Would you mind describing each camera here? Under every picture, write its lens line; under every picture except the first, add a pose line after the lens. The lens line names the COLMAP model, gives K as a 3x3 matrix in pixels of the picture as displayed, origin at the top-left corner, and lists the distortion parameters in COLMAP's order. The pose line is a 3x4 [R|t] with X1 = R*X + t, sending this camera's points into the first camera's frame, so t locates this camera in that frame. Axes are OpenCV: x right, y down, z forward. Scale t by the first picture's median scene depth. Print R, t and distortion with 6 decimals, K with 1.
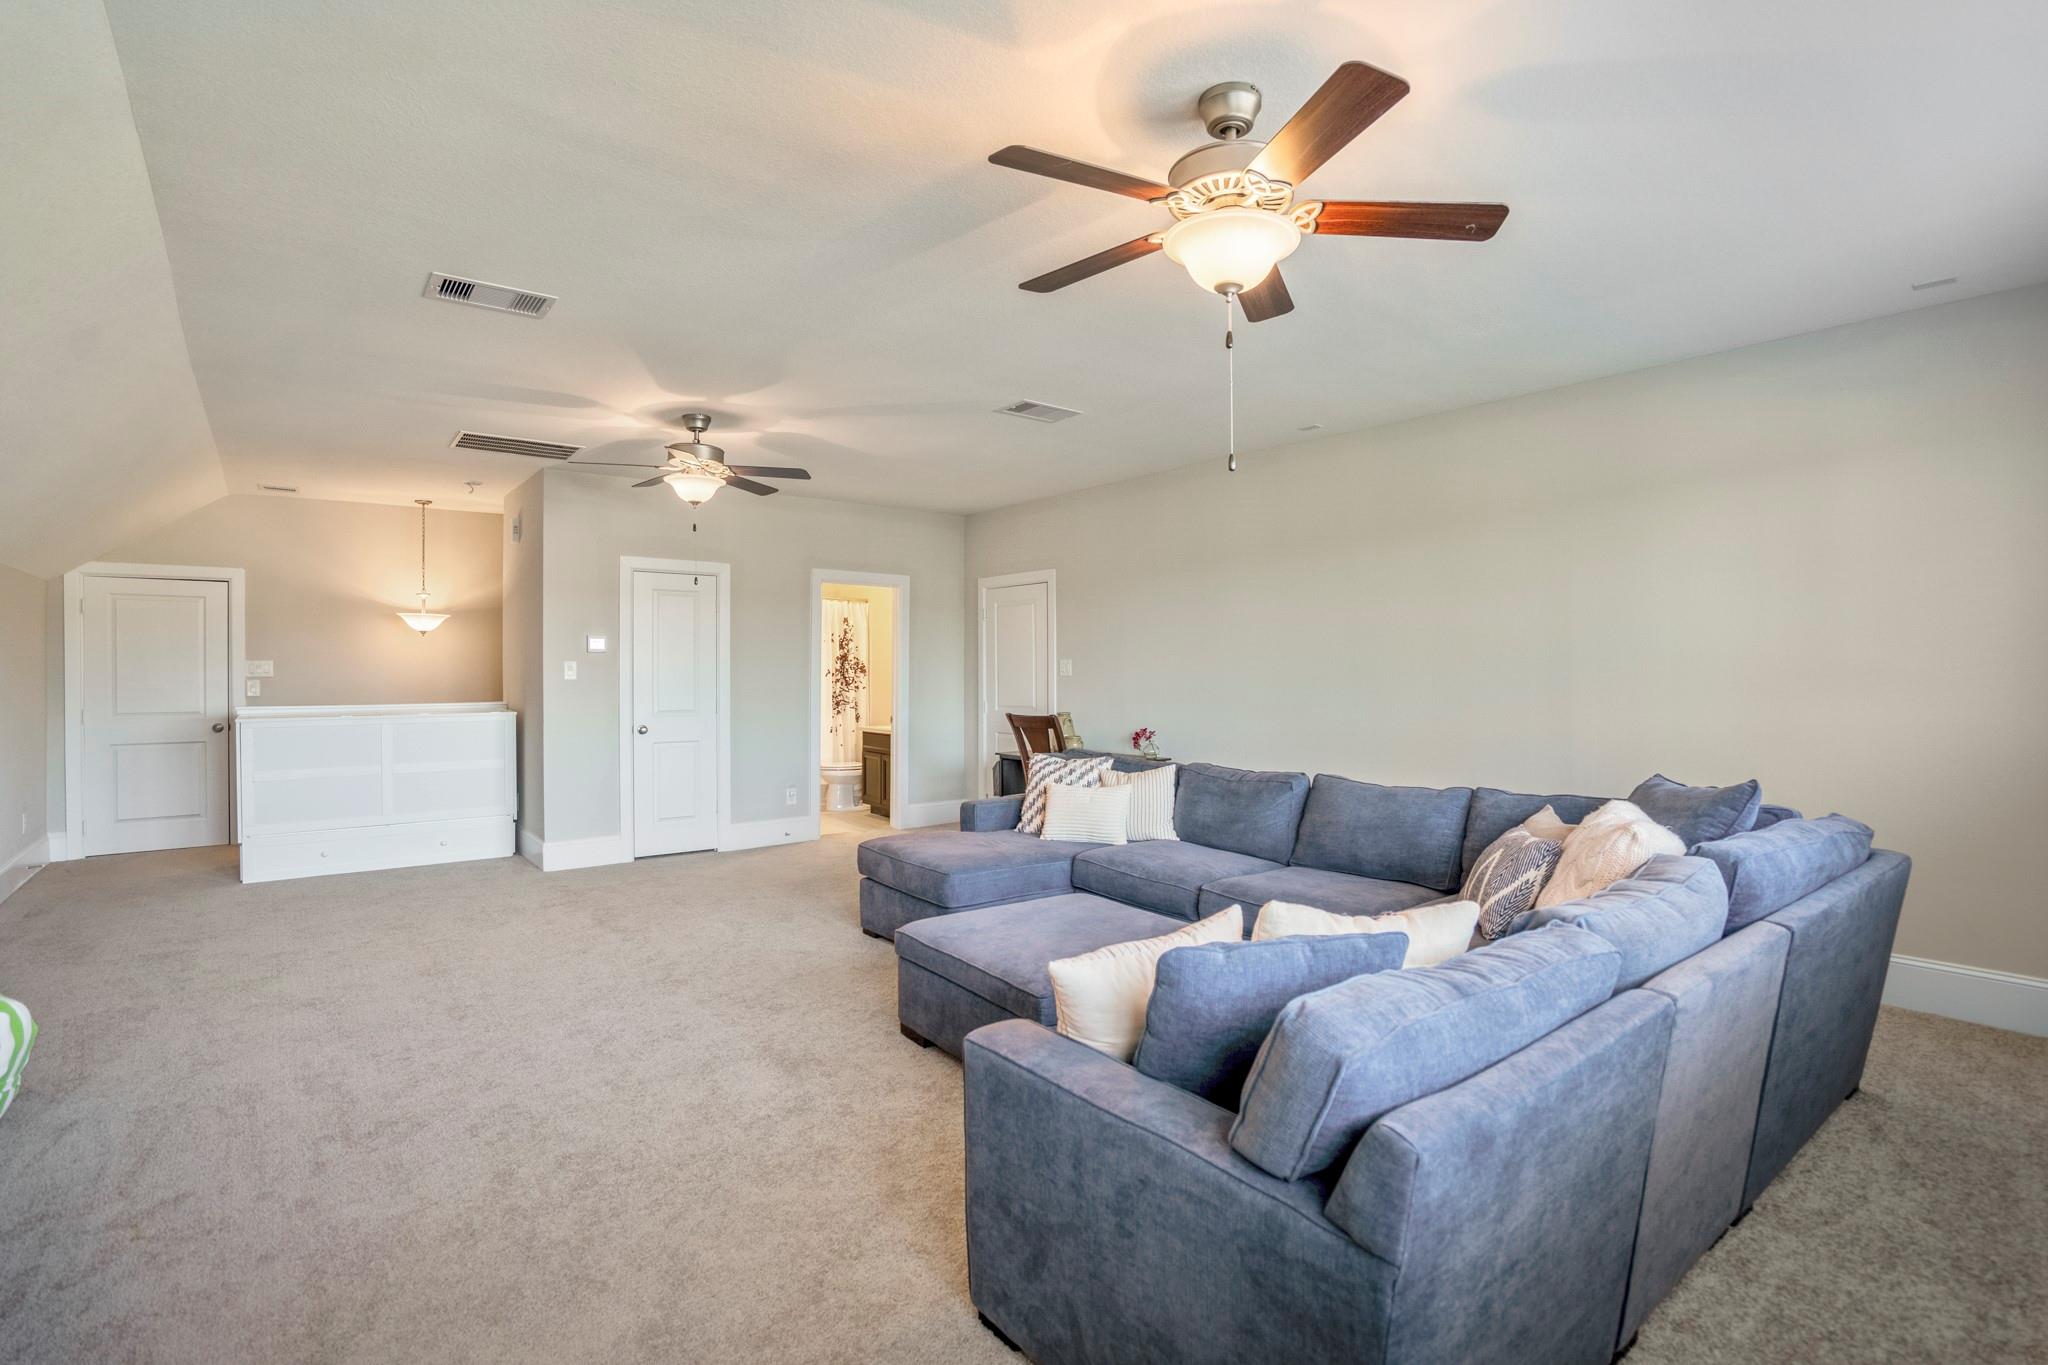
lens RADIAL K [[964.7, 0, 1019.0], [0, 964.7, 681.3], [0, 0, 1]] dist [-0.051329, 0.016677]
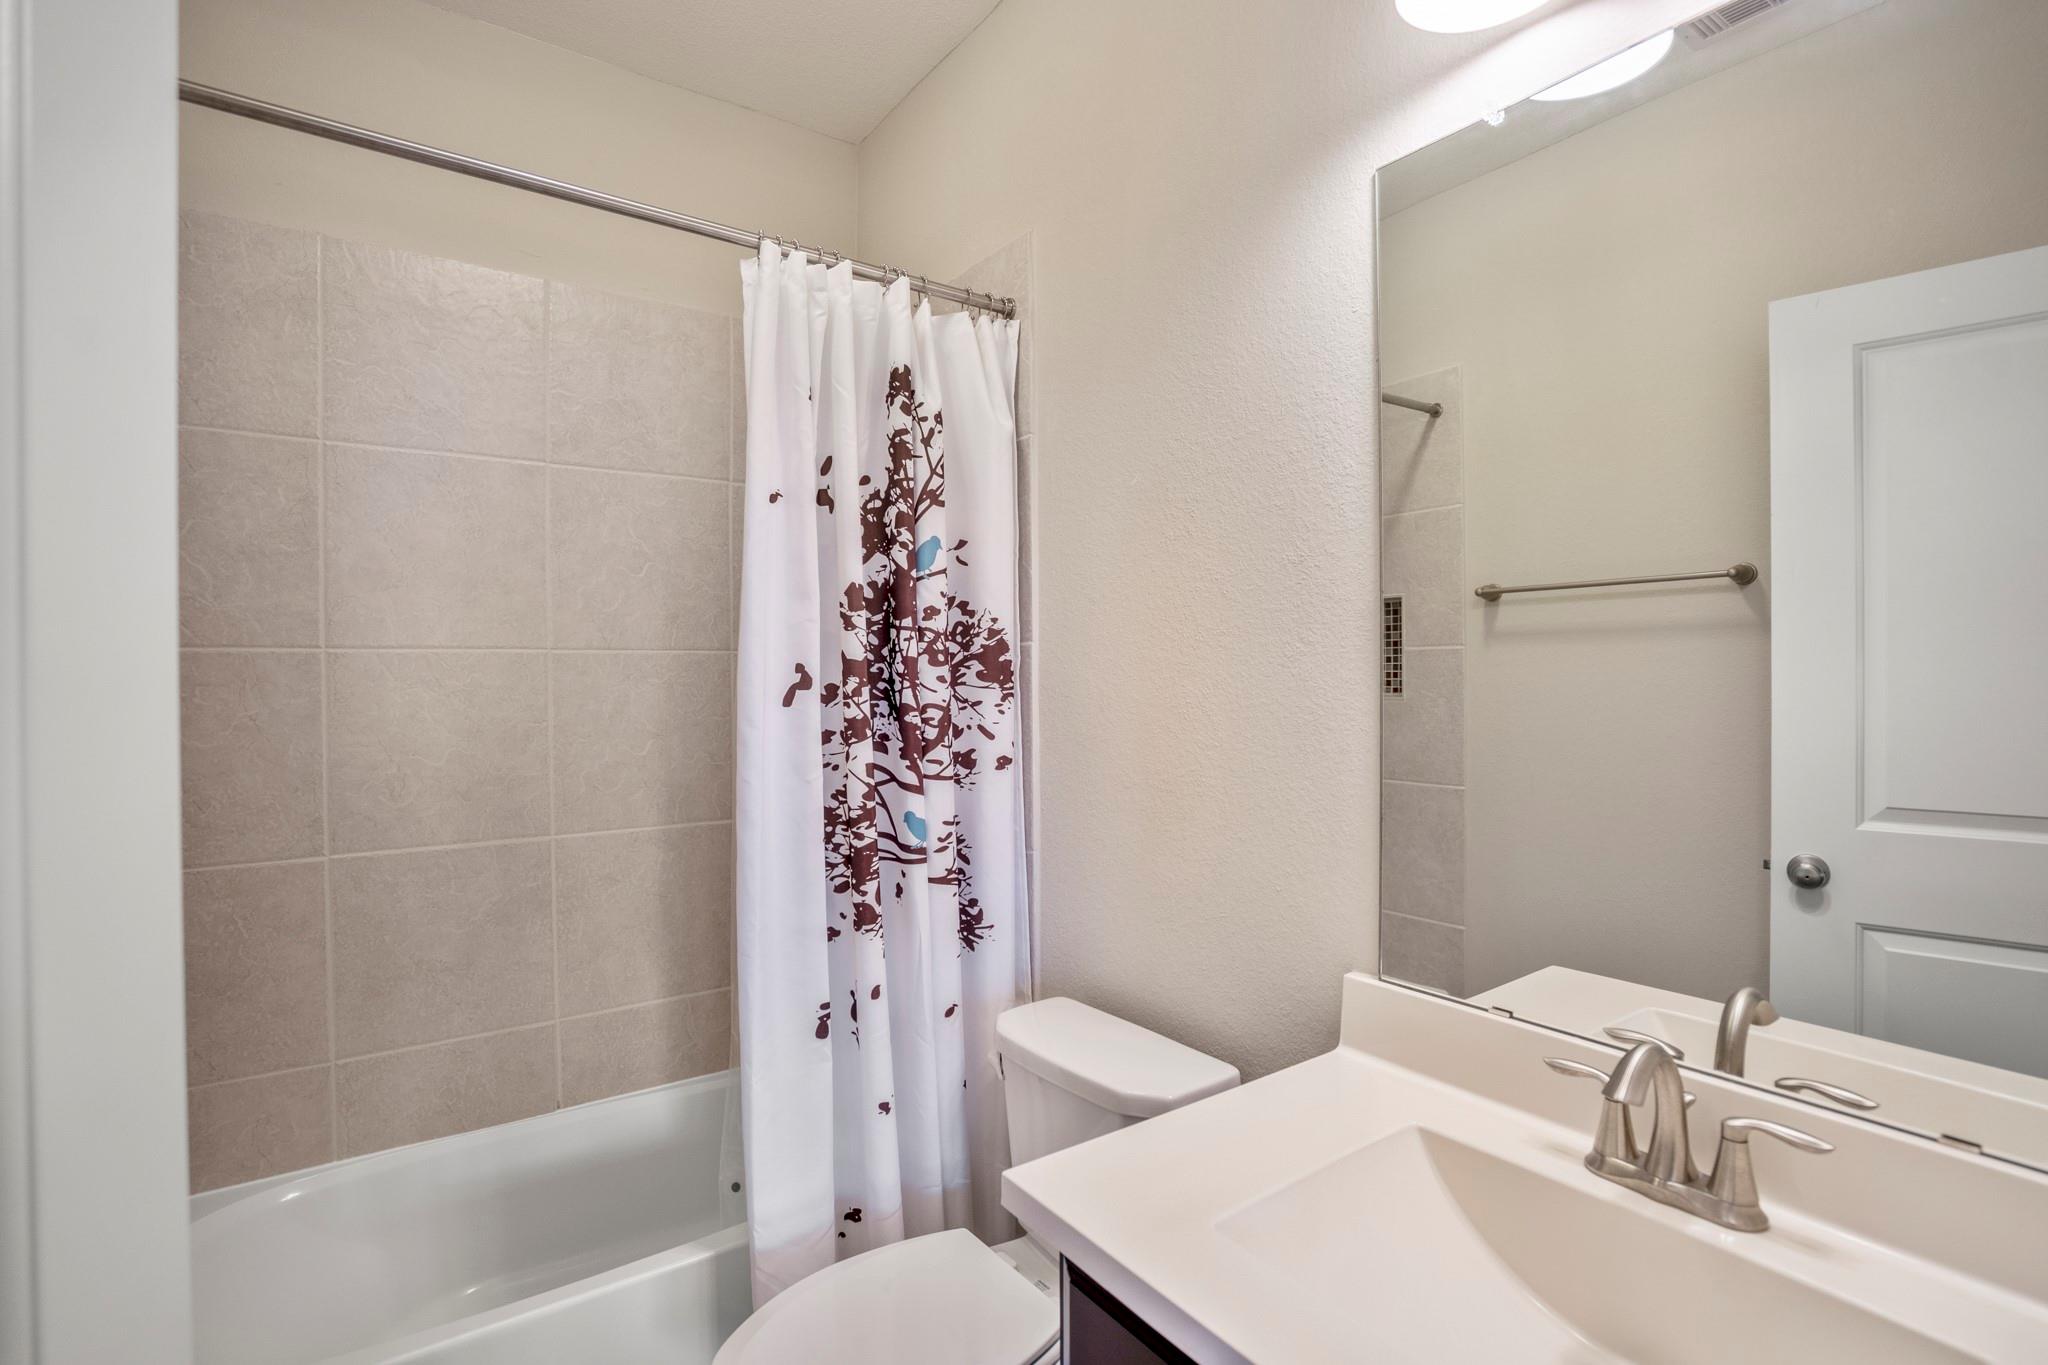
lens RADIAL K [[964.7, 0, 1029.5], [0, 964.7, 670.4], [0, 0, 1]] dist [-0.051329, 0.016677]
pose [[0.998318, -0.009824, -0.057142, -0.146524], [0.010147, 0.999934, 0.005361, -0.011754], [0.057086, -0.005932, 0.998352, 0.825007]]
